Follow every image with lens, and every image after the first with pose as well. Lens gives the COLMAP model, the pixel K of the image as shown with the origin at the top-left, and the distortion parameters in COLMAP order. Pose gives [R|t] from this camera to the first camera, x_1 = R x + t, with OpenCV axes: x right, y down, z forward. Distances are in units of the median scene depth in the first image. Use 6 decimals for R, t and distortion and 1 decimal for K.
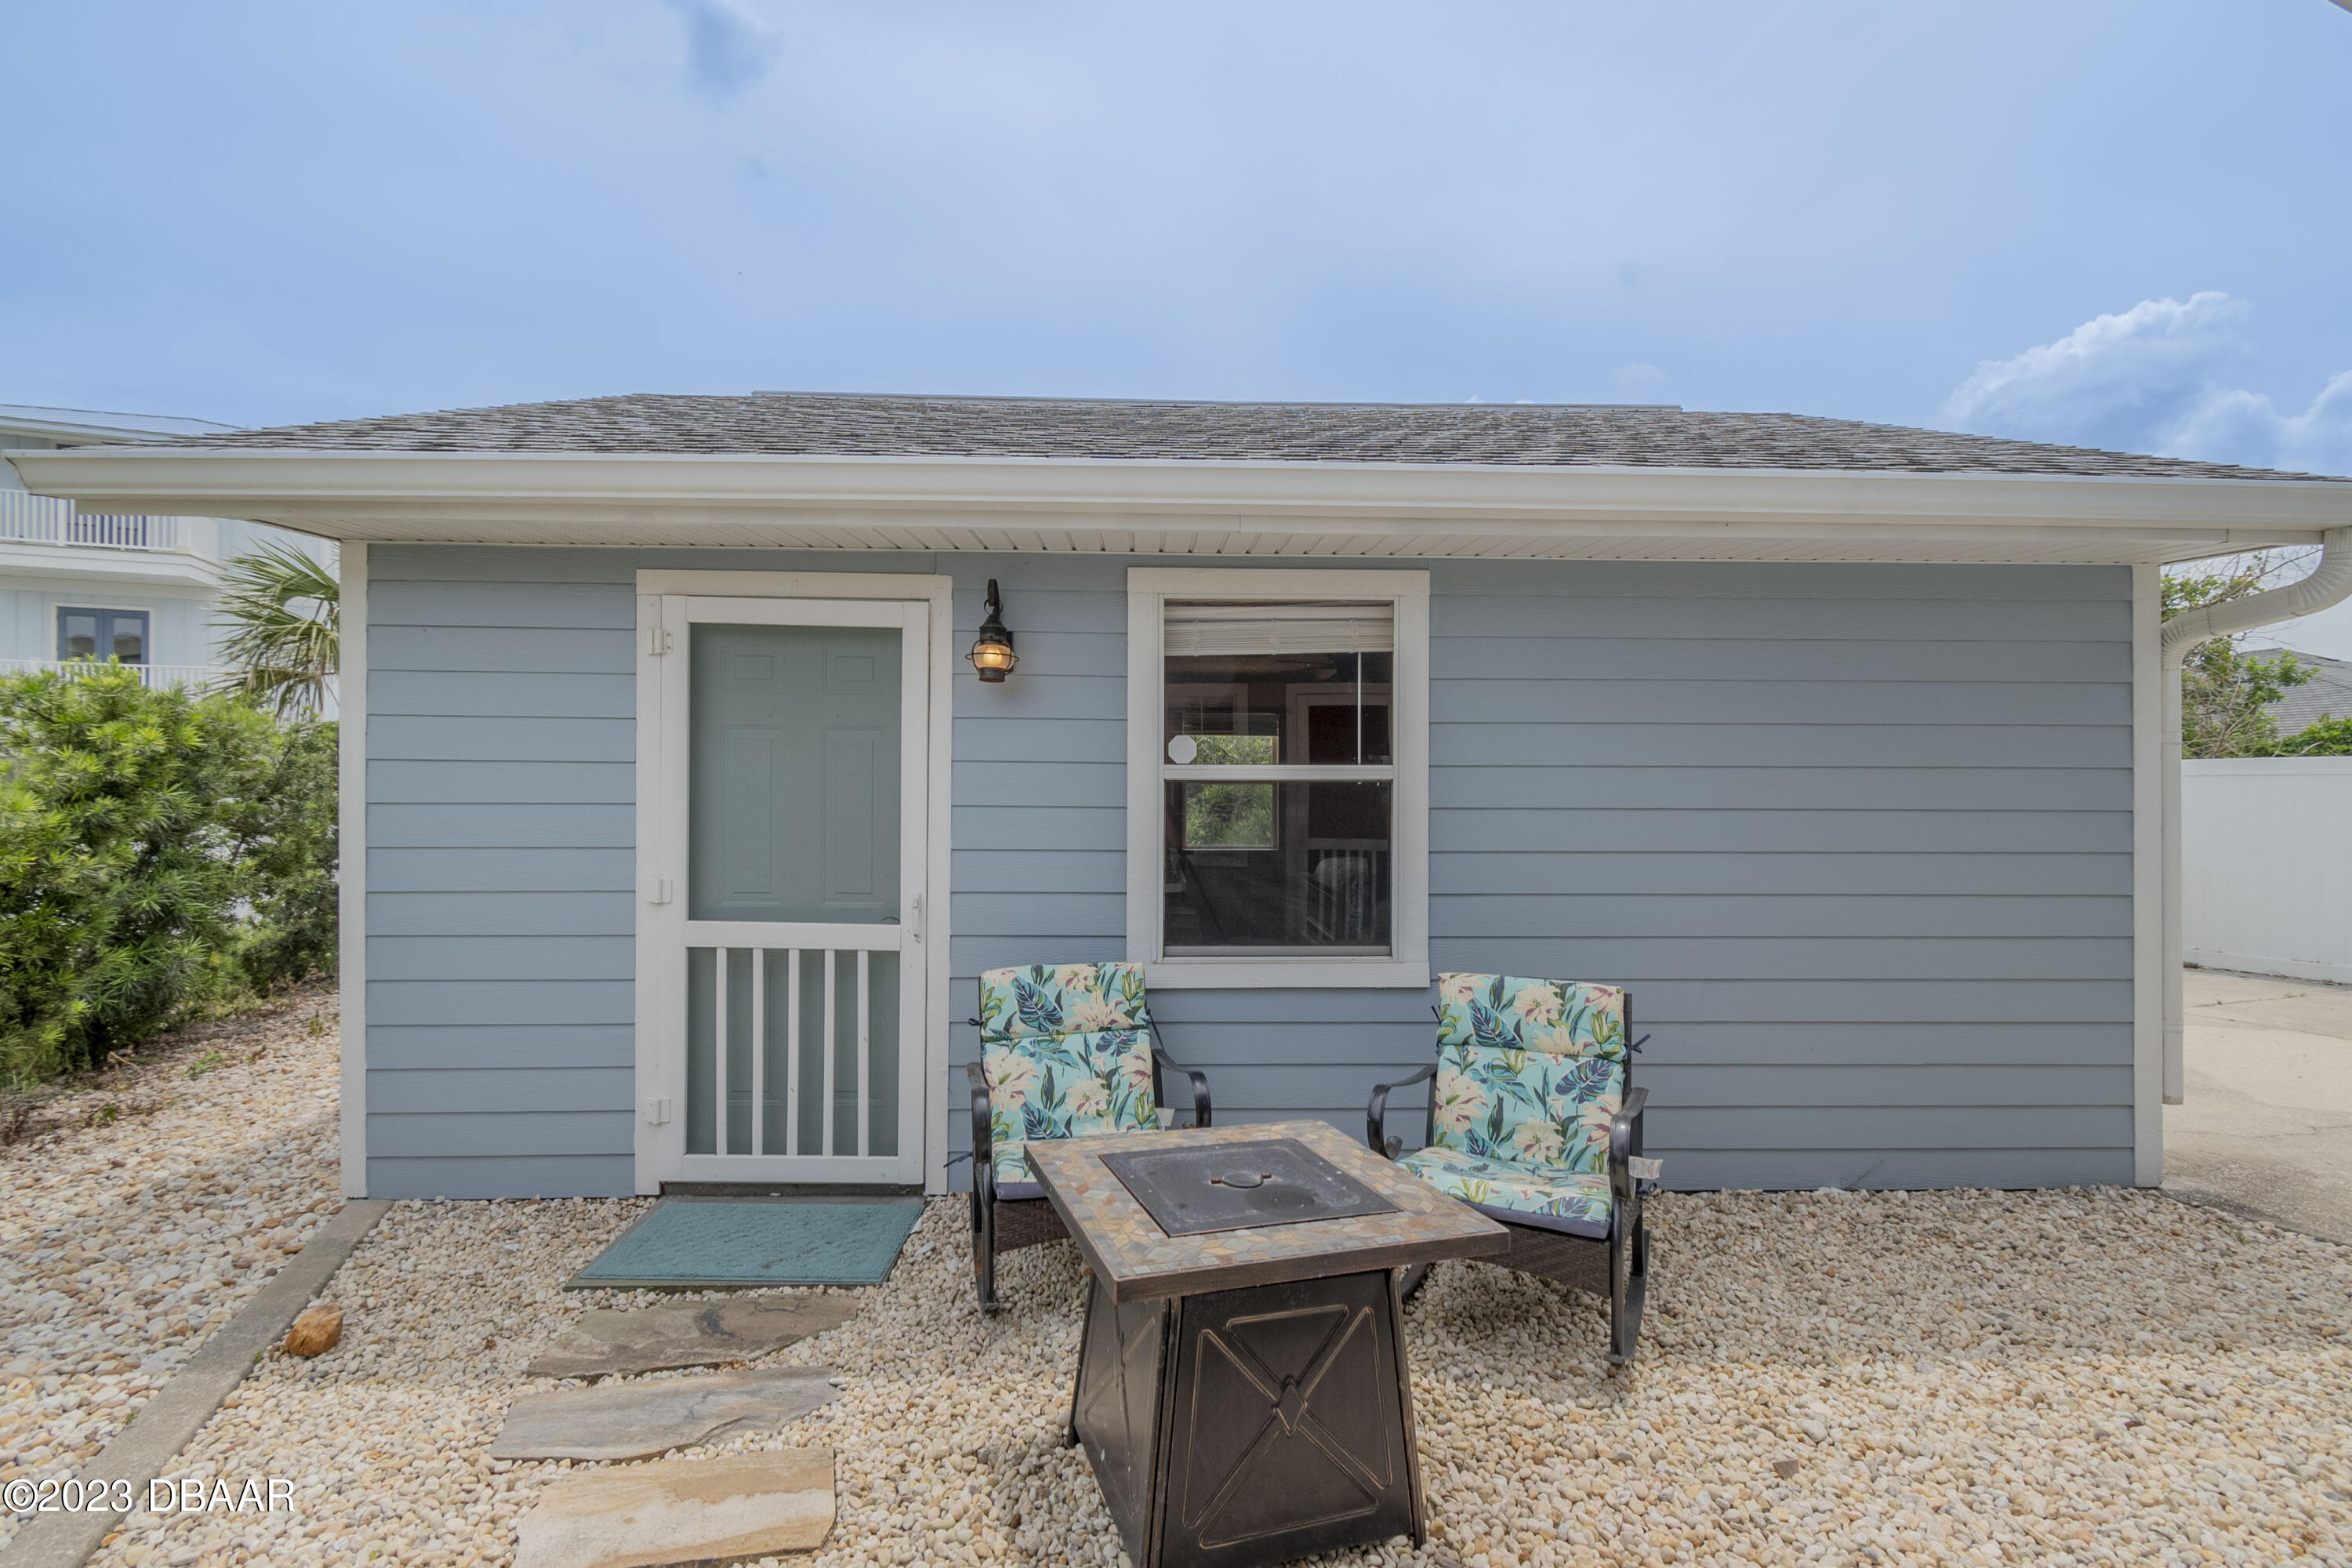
lens RADIAL K [[1041.6, 0, 1177.1], [0, 1041.6, 799.1], [0, 0, 1]] dist [0.011489, -0.006939]
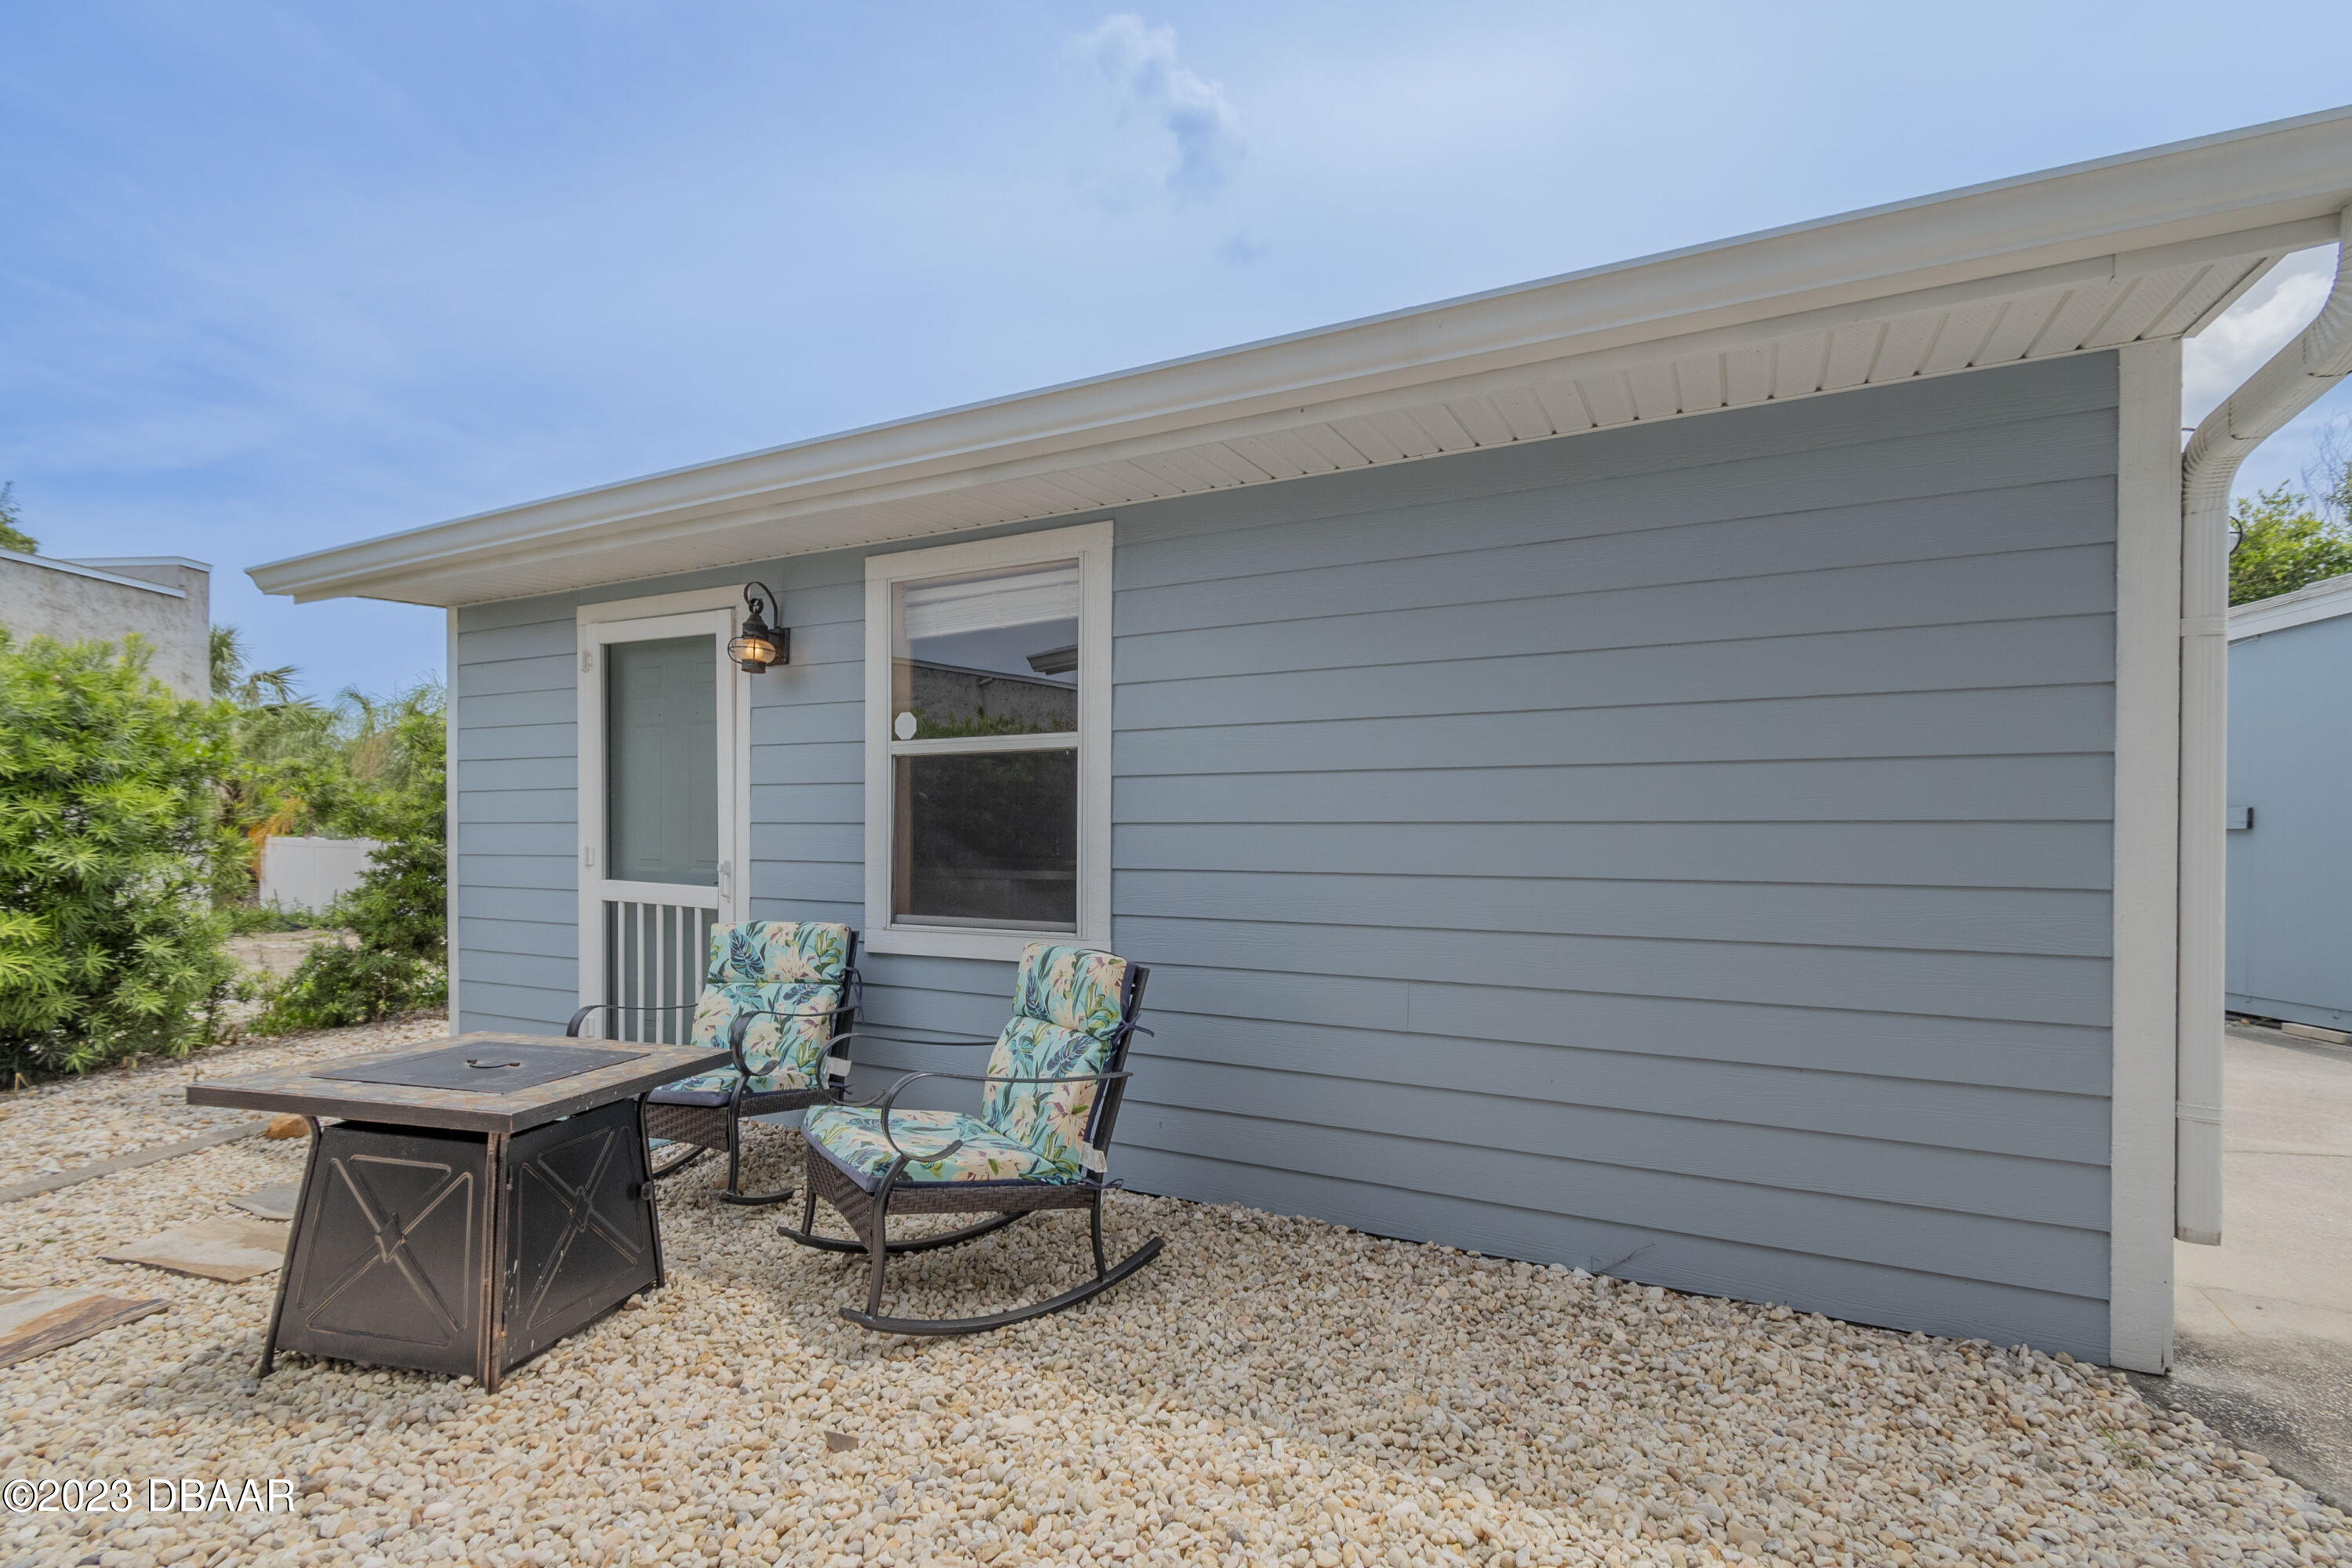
lens RADIAL K [[1068.5, 0, 1177.8], [0, 1068.5, 851.7], [0, 0, 1]] dist [0.012293, -0.007409]
pose [[0.875335, 0.006882, -0.483467, 0.783830], [-0.003518, 0.999963, 0.007863, 0.070980], [0.483503, -0.005182, 0.875327, 0.198653]]
